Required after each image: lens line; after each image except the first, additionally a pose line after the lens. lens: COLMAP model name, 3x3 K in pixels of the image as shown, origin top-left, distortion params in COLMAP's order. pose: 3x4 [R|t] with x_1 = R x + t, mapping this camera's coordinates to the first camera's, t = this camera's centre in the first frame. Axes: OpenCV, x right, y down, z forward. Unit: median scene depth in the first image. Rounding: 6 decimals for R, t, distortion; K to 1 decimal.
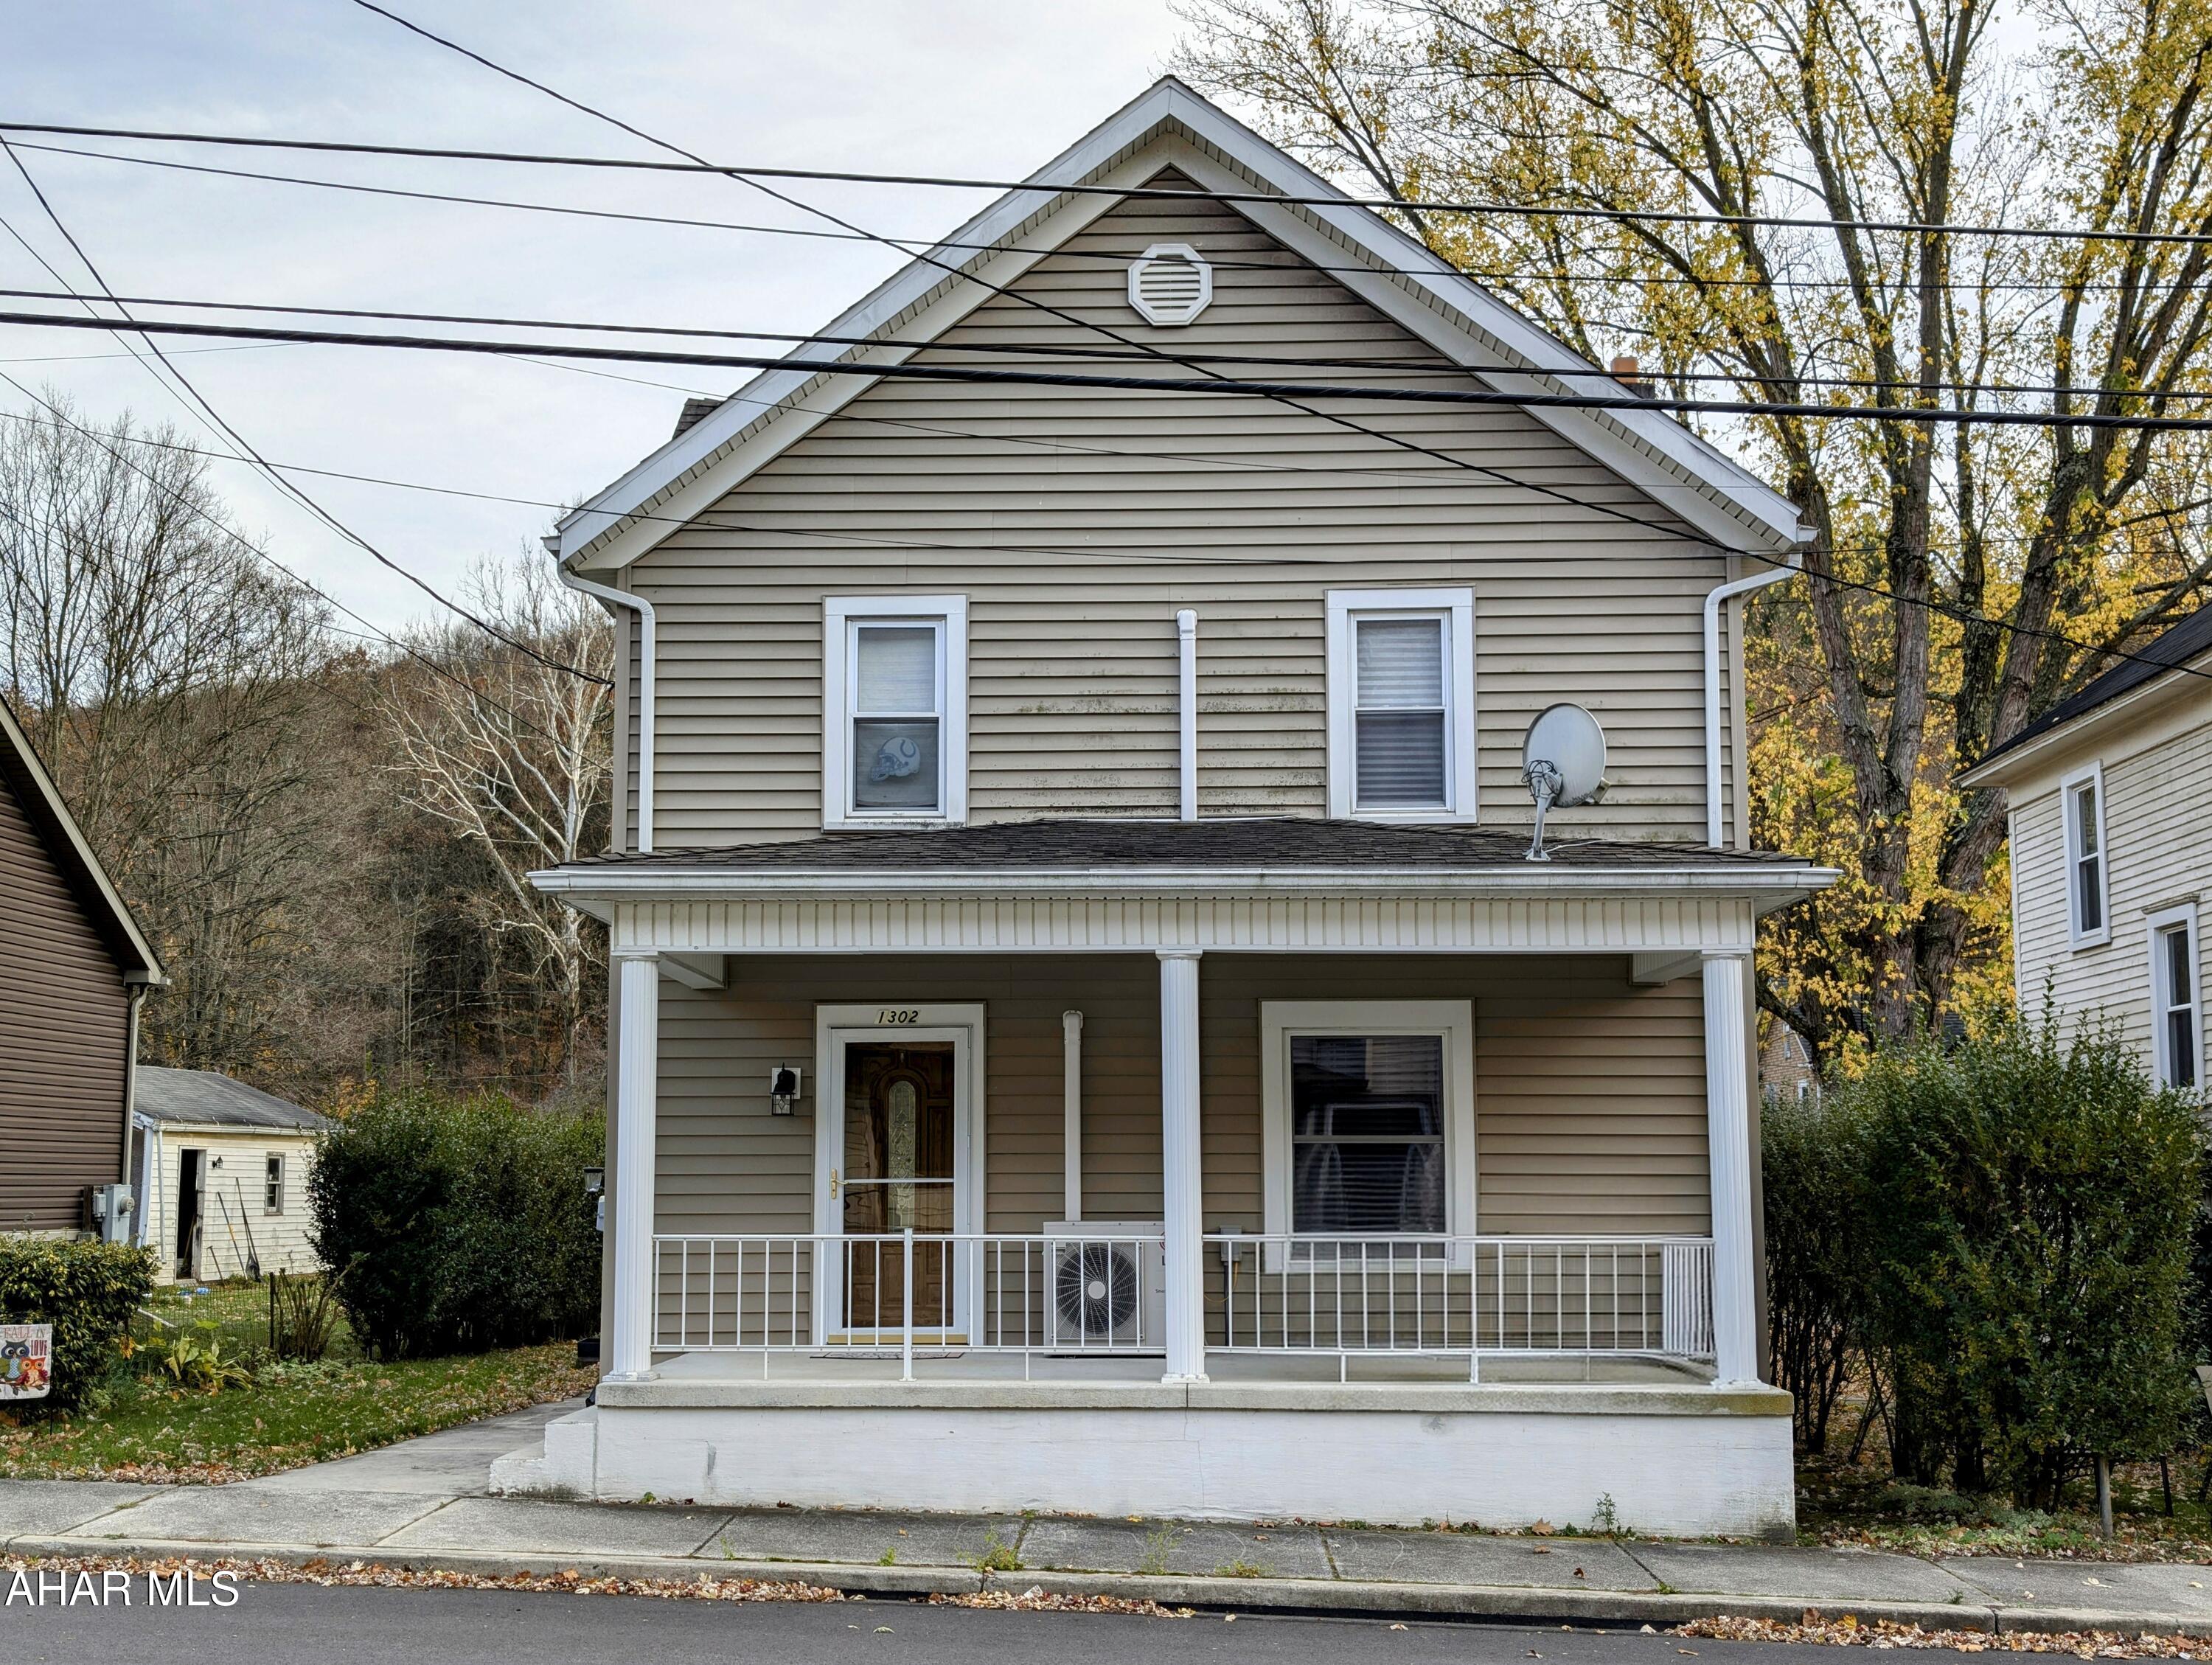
lens RADIAL K [[2366.8, 0, 1107.0], [0, 2366.8, 835.4], [0, 0, 1]] dist [-0.023661, 0.000000]
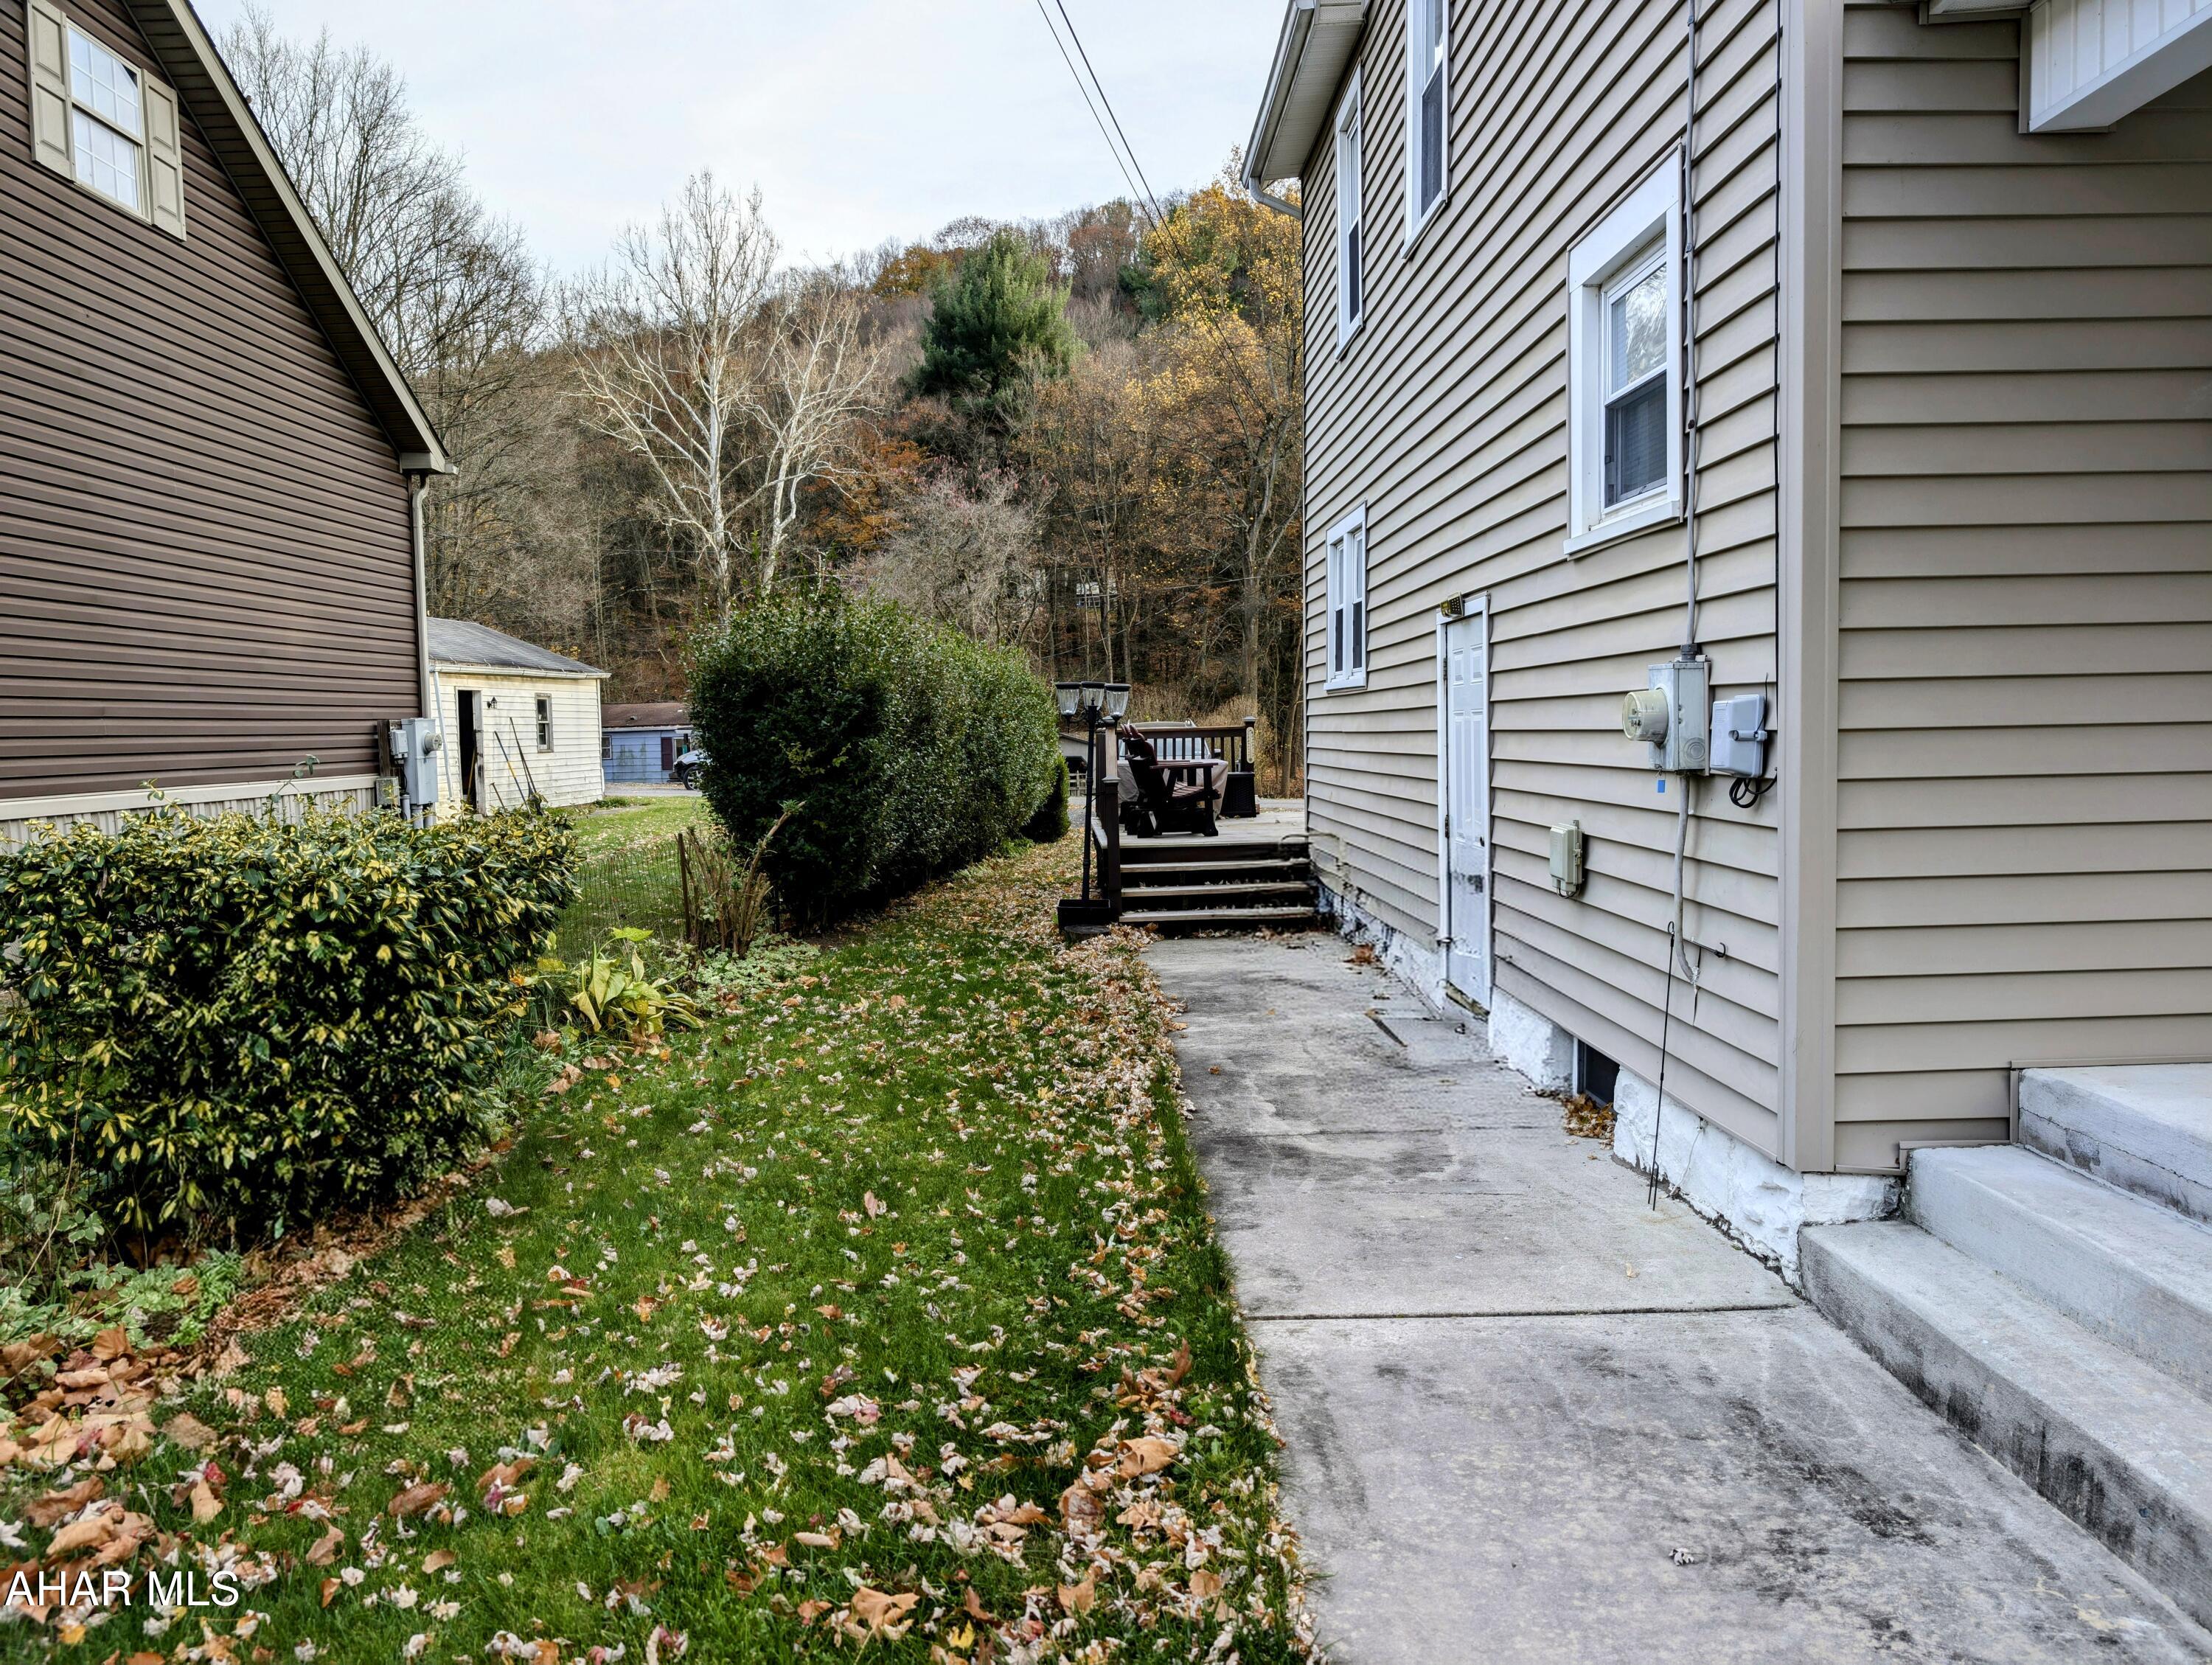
lens RADIAL K [[1641.9, 0, 1104.3], [0, 1641.9, 823.7], [0, 0, 1]] dist [-0.003478, -0.000960]
pose [[0.999571, -0.017984, 0.023119, -0.130198], [0.012787, 0.978058, 0.207939, 0.045623], [-0.026352, -0.207554, 0.977869, 0.285674]]
